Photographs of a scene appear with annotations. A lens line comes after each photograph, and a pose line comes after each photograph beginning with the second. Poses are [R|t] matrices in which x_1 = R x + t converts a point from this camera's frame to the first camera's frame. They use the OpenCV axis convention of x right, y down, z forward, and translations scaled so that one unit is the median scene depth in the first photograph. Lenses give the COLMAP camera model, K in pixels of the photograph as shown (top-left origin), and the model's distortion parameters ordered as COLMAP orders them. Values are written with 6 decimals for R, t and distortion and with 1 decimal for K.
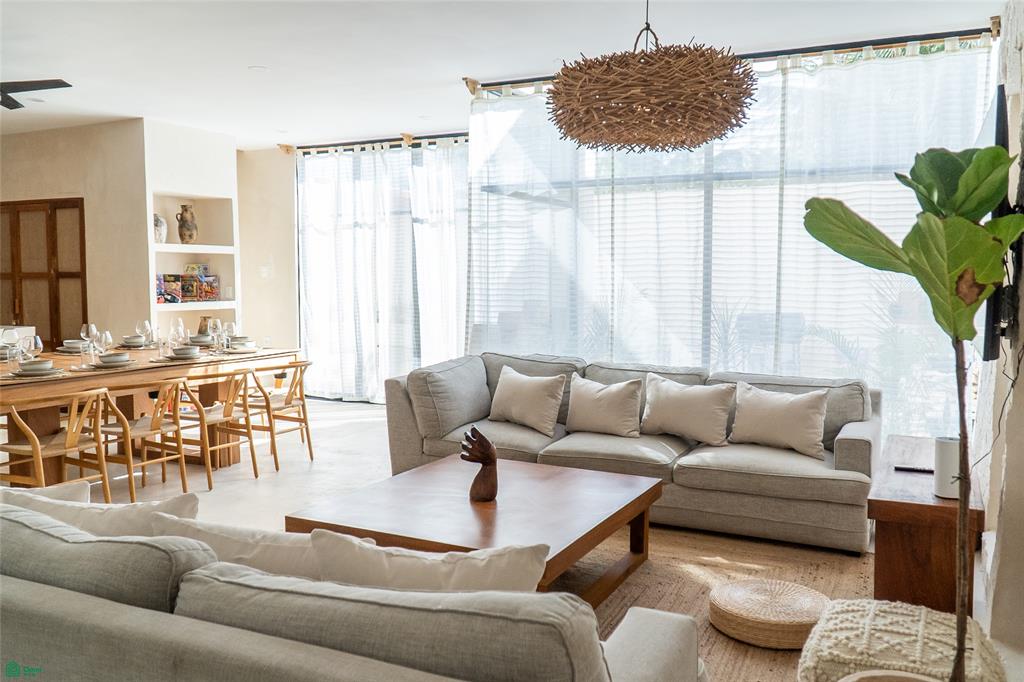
lens RADIAL K [[854.1, 0, 512.0], [0, 854.1, 341.0], [0, 0, 1]] dist [-0.003339, 0.006445]
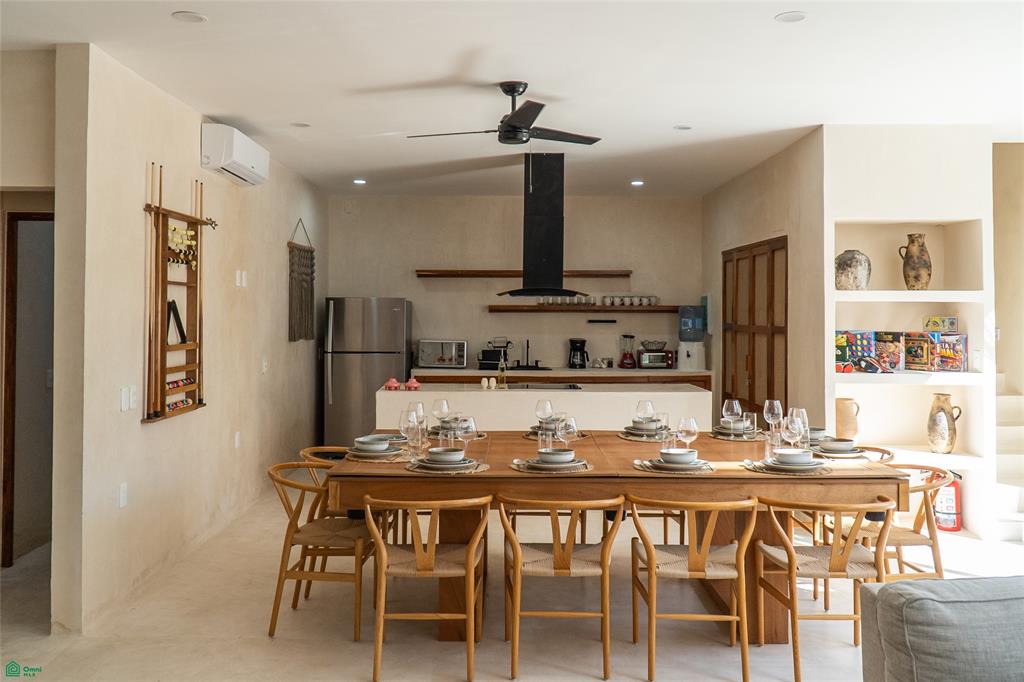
lens RADIAL K [[902.0, 0, 512.8], [0, 902.0, 290.0], [0, 0, 1]] dist [0.005263, 0.005919]
pose [[0.458421, -0.022974, -0.888438, 0.133953], [-0.068424, 0.995786, -0.061056, -0.046153], [0.886097, 0.088780, 0.454918, 0.381843]]
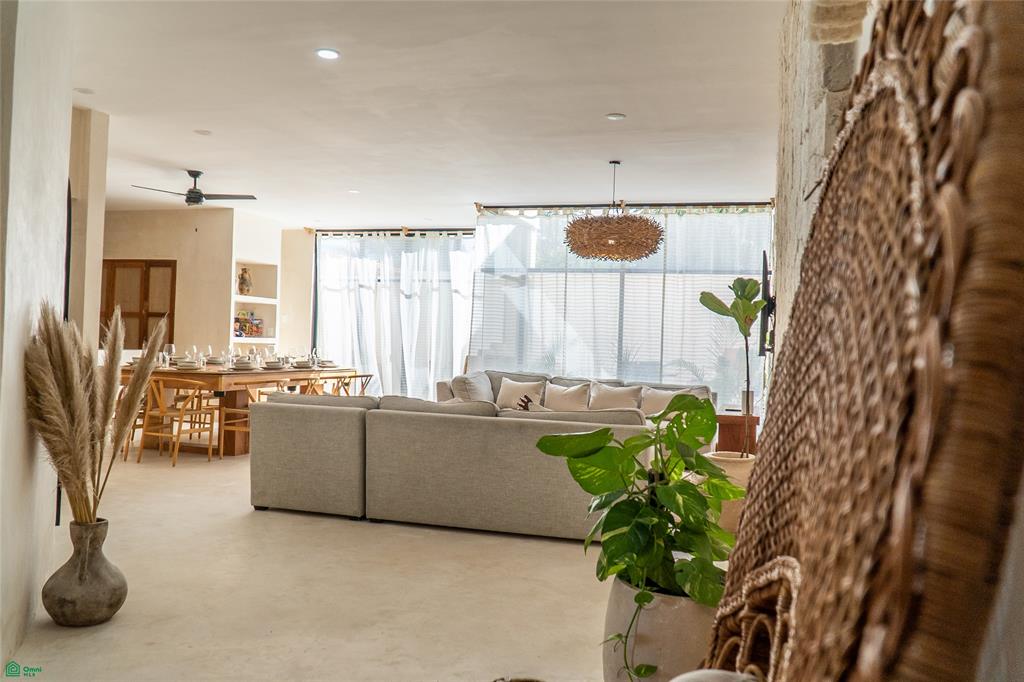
lens RADIAL K [[814.5, 0, 512.0], [0, 814.5, 341.0], [0, 0, 1]] dist [0.002820, 0.001657]
pose [[0.984571, 0.031931, 0.172046, -0.183955], [-0.018936, 0.996878, -0.076652, 0.055340], [-0.173956, 0.072211, 0.982102, -0.391198]]
